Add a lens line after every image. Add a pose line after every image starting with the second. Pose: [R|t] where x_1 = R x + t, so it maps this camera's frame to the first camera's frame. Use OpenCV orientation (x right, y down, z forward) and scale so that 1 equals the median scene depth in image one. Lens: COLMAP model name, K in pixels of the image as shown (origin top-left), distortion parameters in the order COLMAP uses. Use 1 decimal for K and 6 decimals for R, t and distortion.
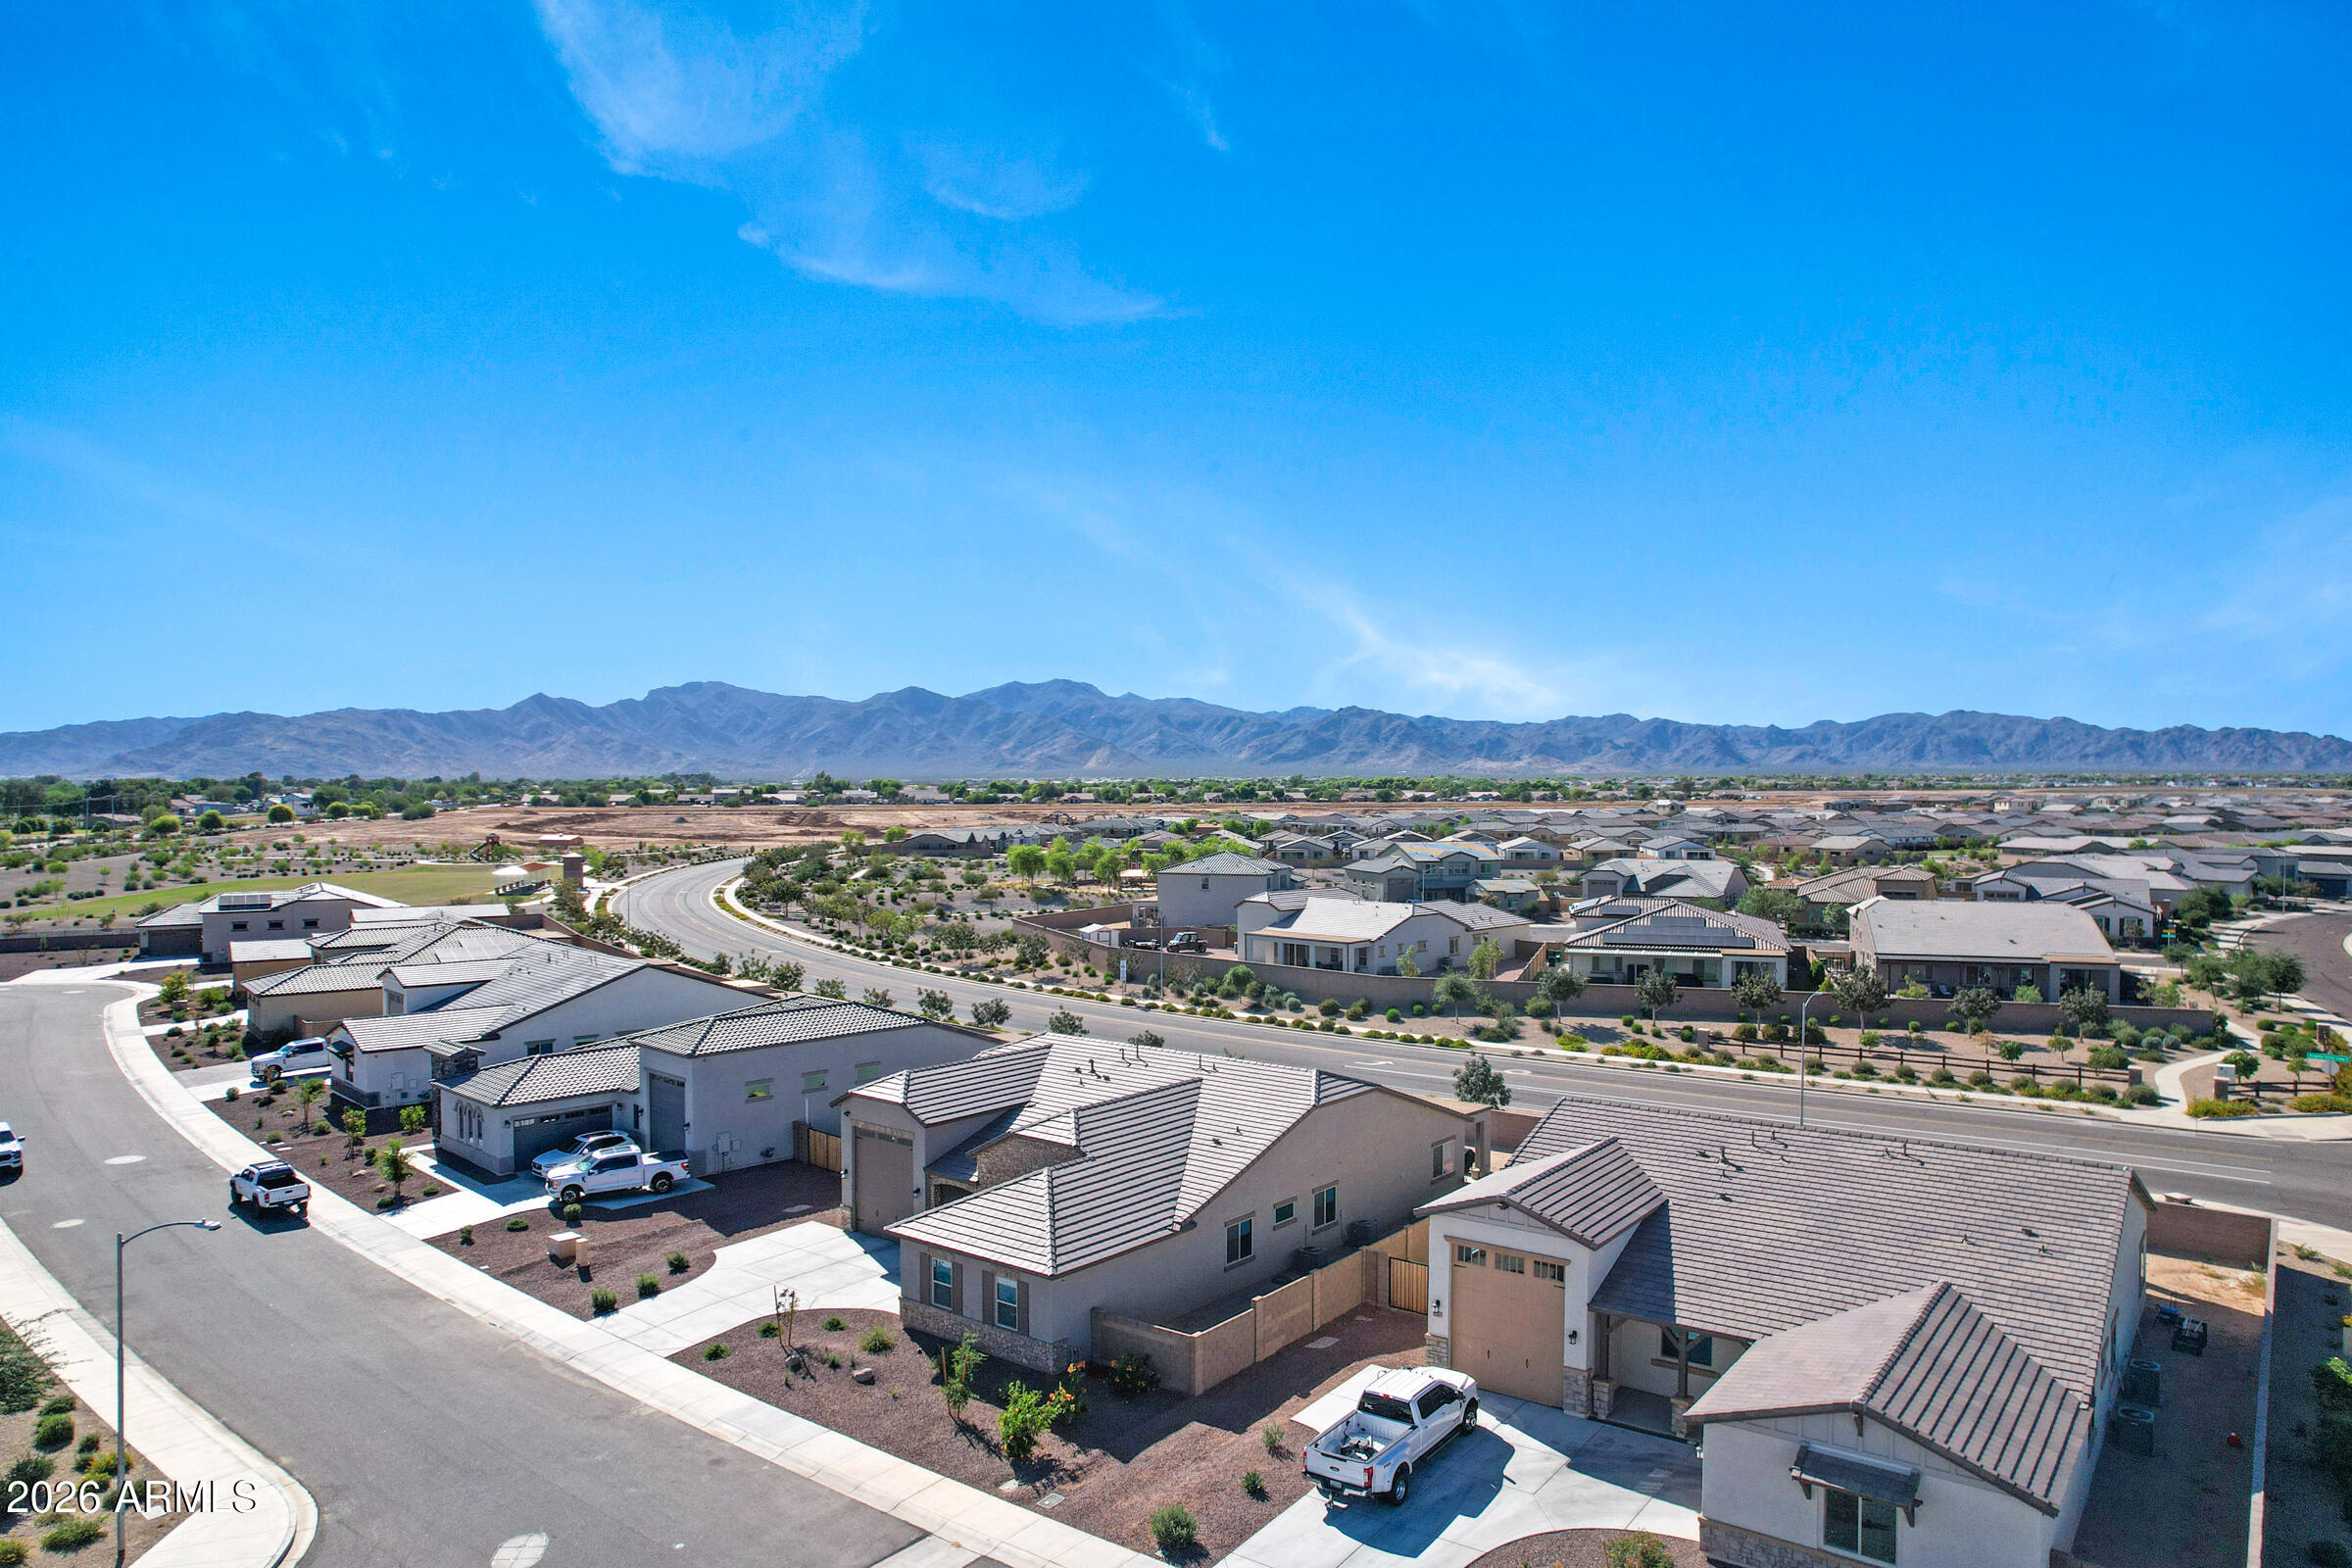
lens RADIAL K [[1455.0, 0, 1176.0], [0, 1455.0, 784.0], [0, 0, 1]] dist [-0.043152, -0.000201]
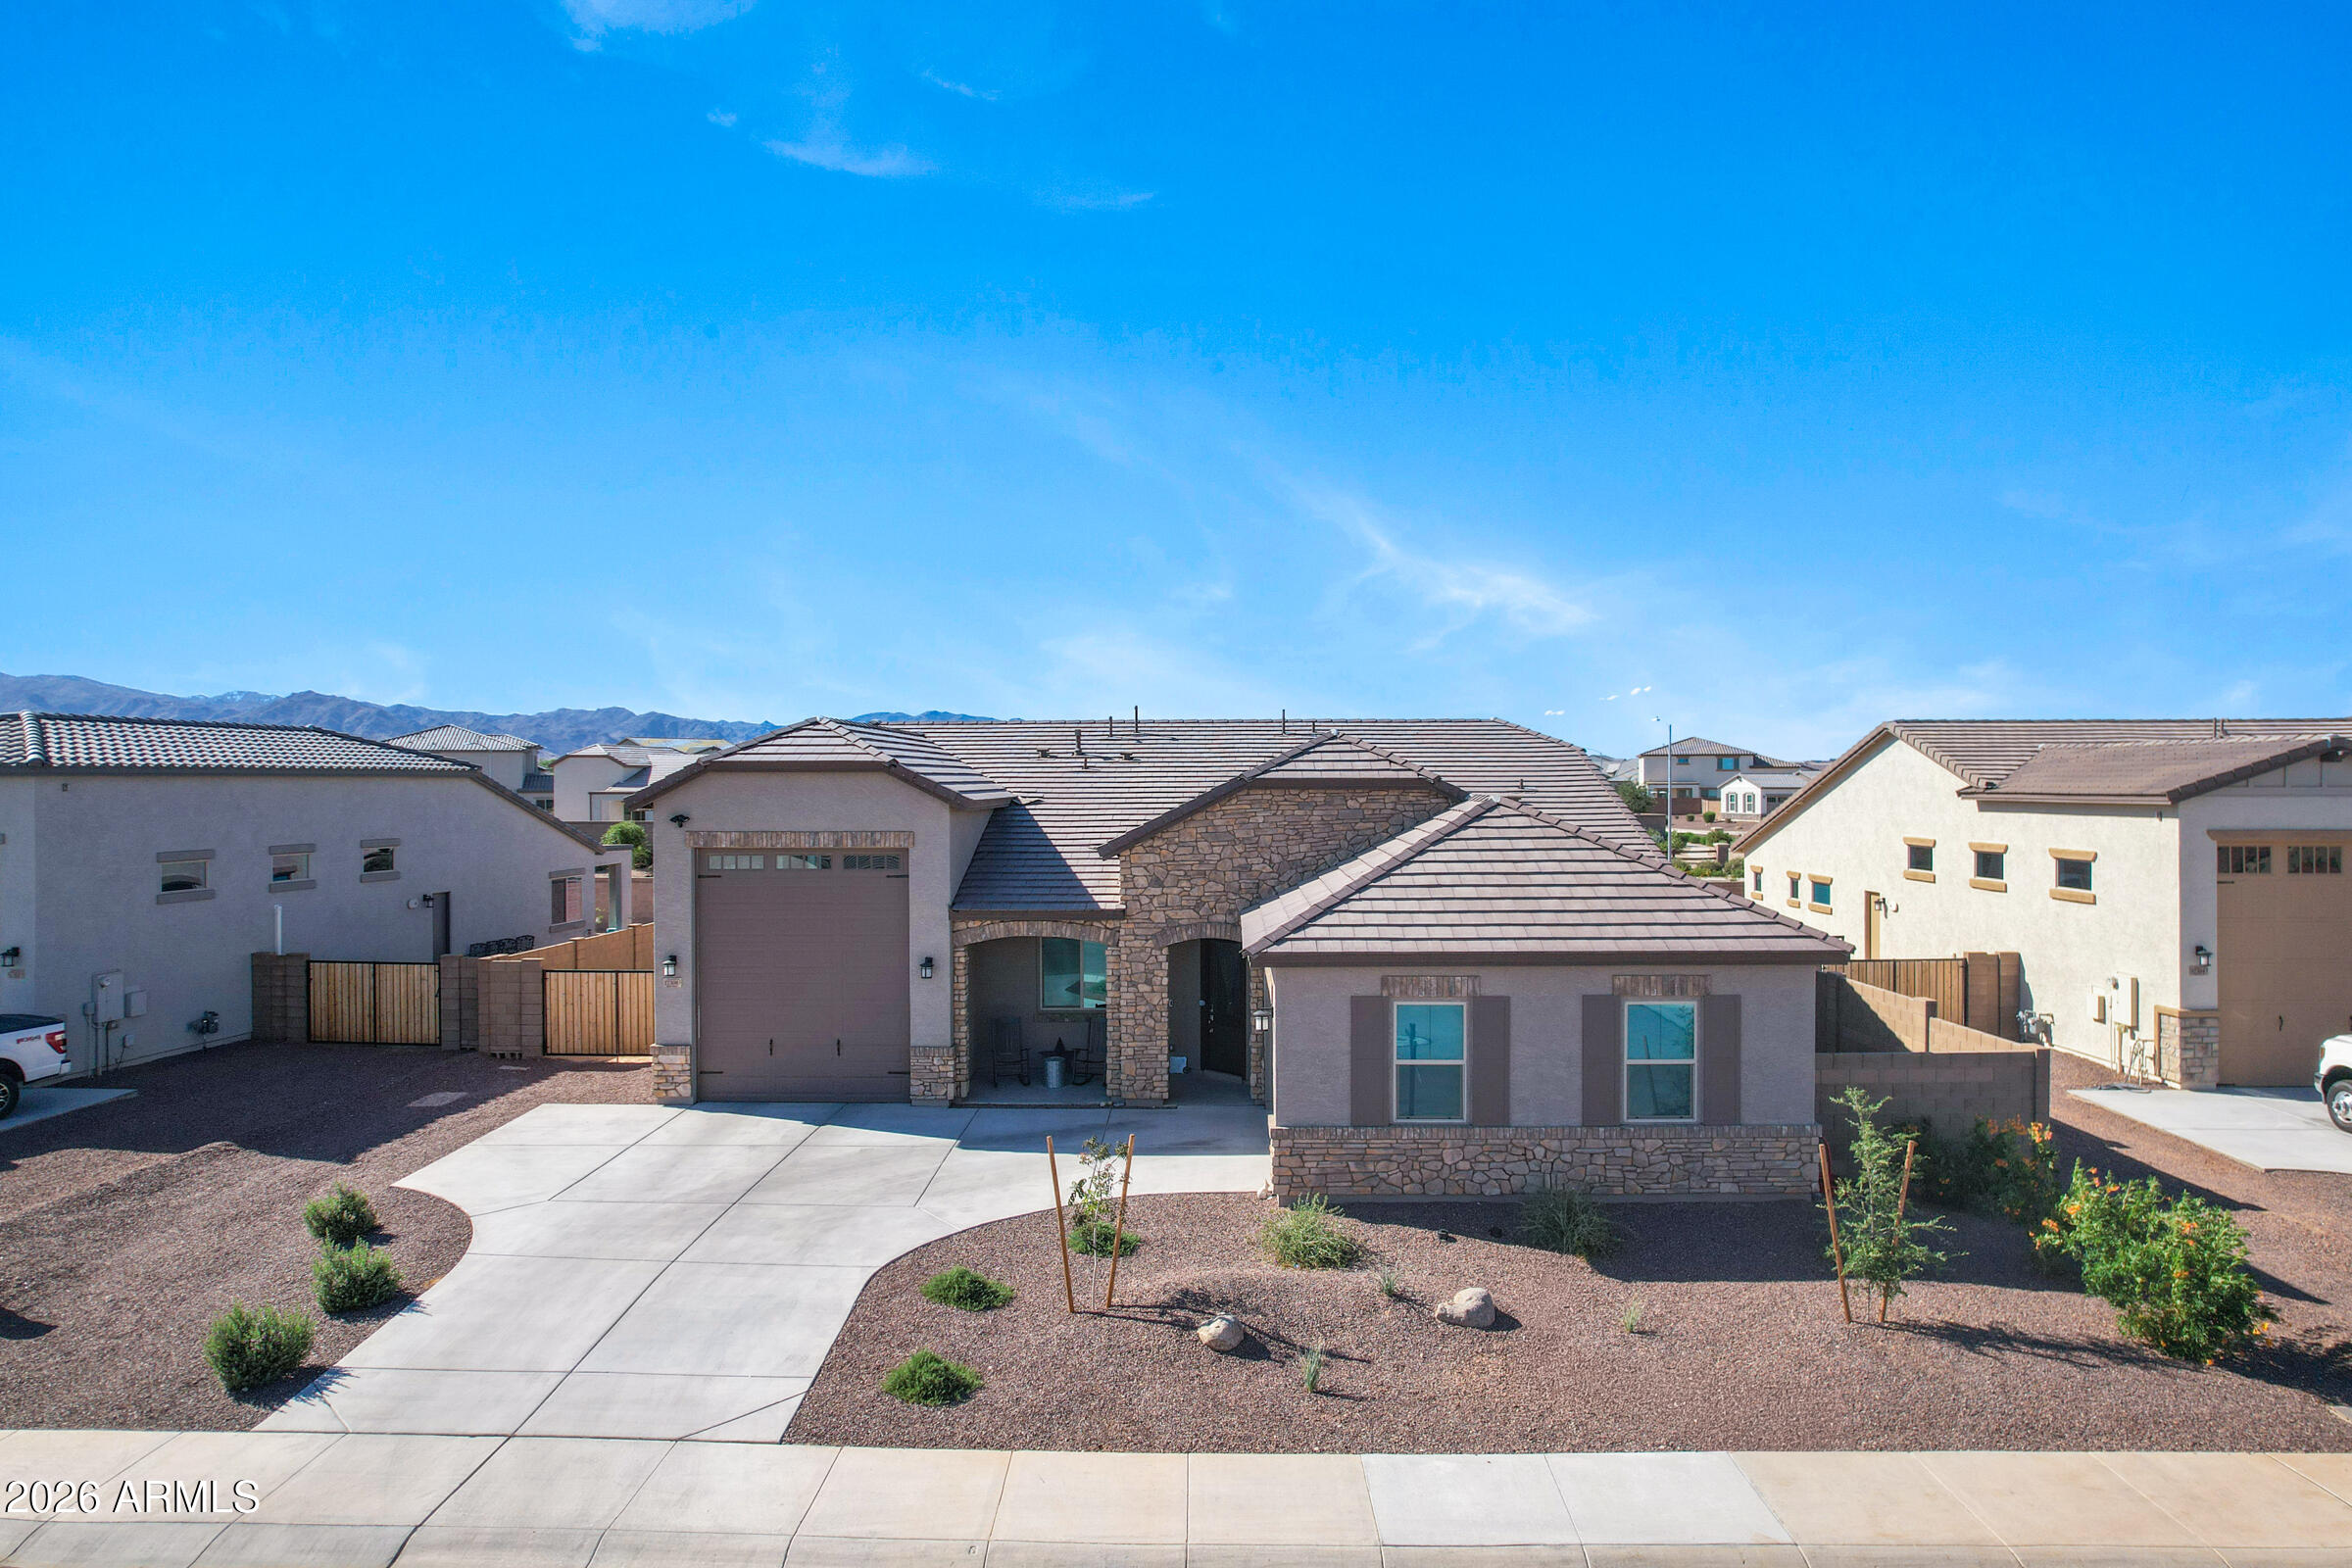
lens RADIAL K [[1500.4, 0, 1162.2], [0, 1500.4, 777.4], [0, 0, 1]] dist [-0.074620, 0.062153]
pose [[0.807893, -0.004652, 0.589311, -0.384628], [0.001324, 0.999981, 0.006078, 0.223788], [-0.589328, -0.004131, 0.807883, 0.603779]]
